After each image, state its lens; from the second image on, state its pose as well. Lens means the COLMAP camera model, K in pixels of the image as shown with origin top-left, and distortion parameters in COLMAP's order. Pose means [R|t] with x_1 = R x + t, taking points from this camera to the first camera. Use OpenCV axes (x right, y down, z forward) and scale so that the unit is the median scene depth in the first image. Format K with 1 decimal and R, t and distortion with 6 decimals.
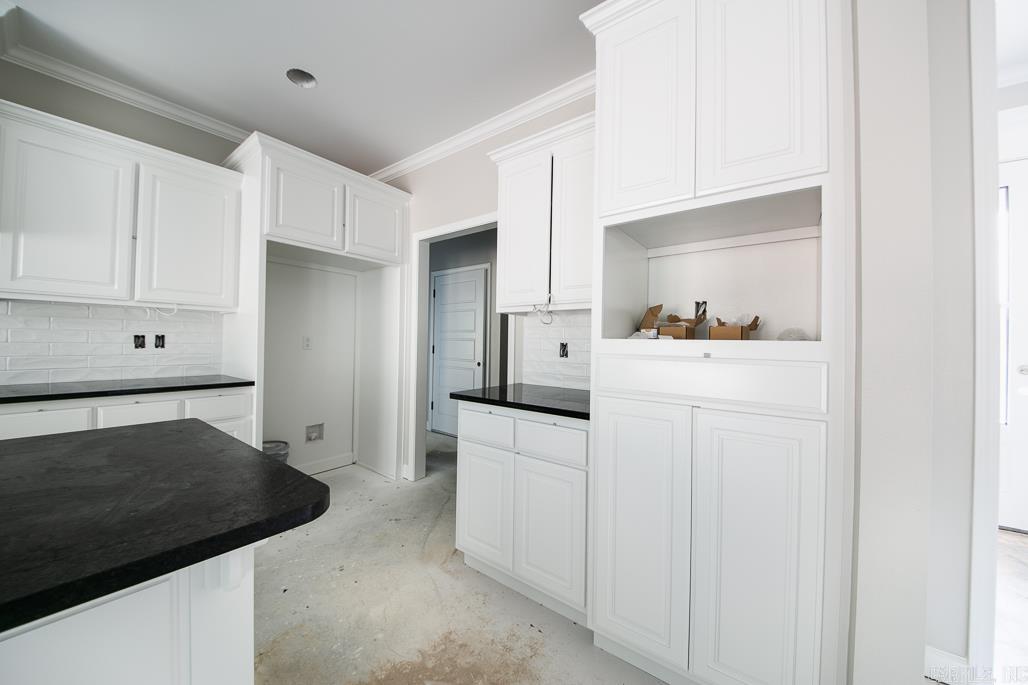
lens RADIAL K [[364.6, 0, 512.3], [0, 364.6, 335.9], [0, 0, 1]] dist [-0.006473, -0.002241]
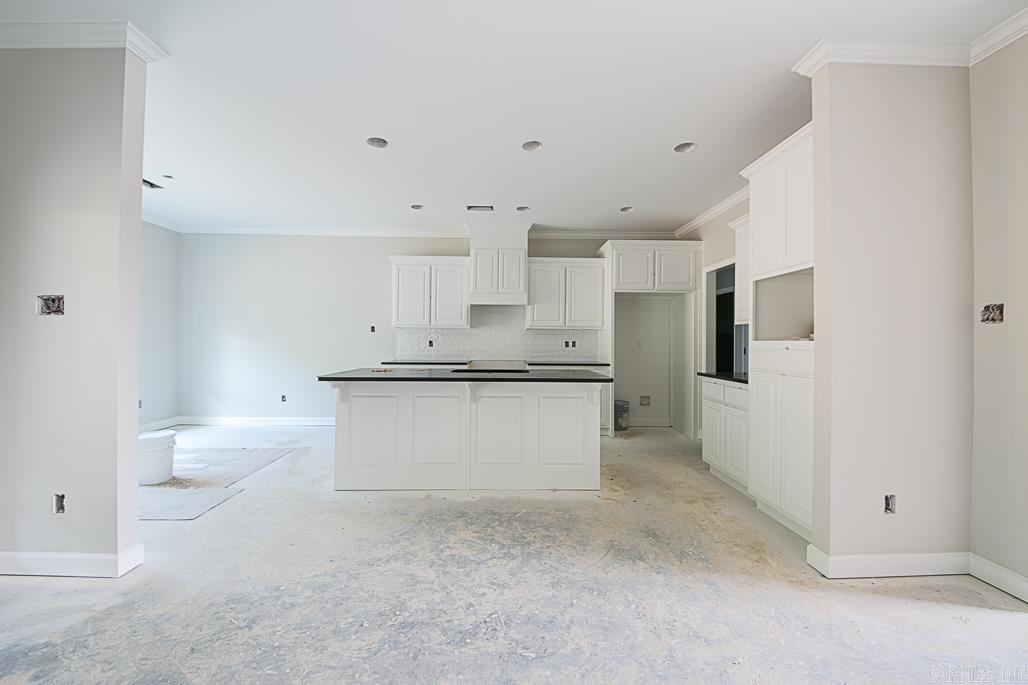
lens RADIAL K [[397.0, 0, 509.5], [0, 397.0, 336.8], [0, 0, 1]] dist [-0.004787, -0.002856]
pose [[0.613859, -0.019407, -0.789177, 0.665329], [0.011647, 0.999812, -0.015527, 0.003682], [0.789330, 0.000340, 0.613969, -0.765632]]
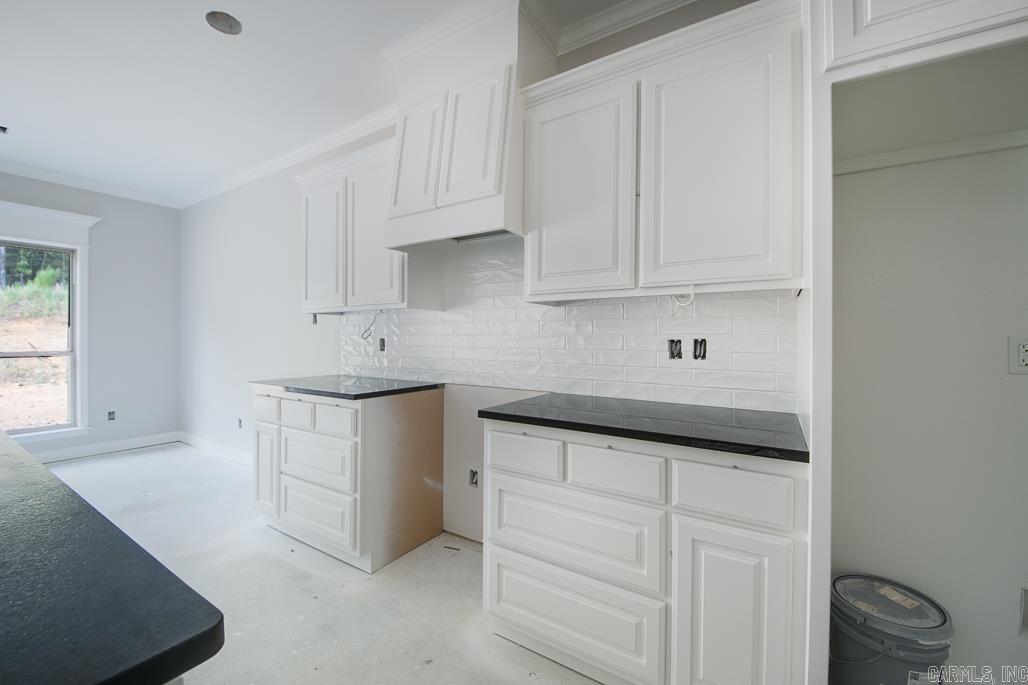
lens RADIAL K [[397.0, 0, 520.6], [0, 397.0, 338.4], [0, 0, 1]] dist [-0.004787, -0.002856]
pose [[0.084043, -0.020109, -0.996259, -0.306498], [0.006591, 0.999786, -0.019624, 0.008280], [0.996440, -0.004917, 0.084157, 0.653061]]
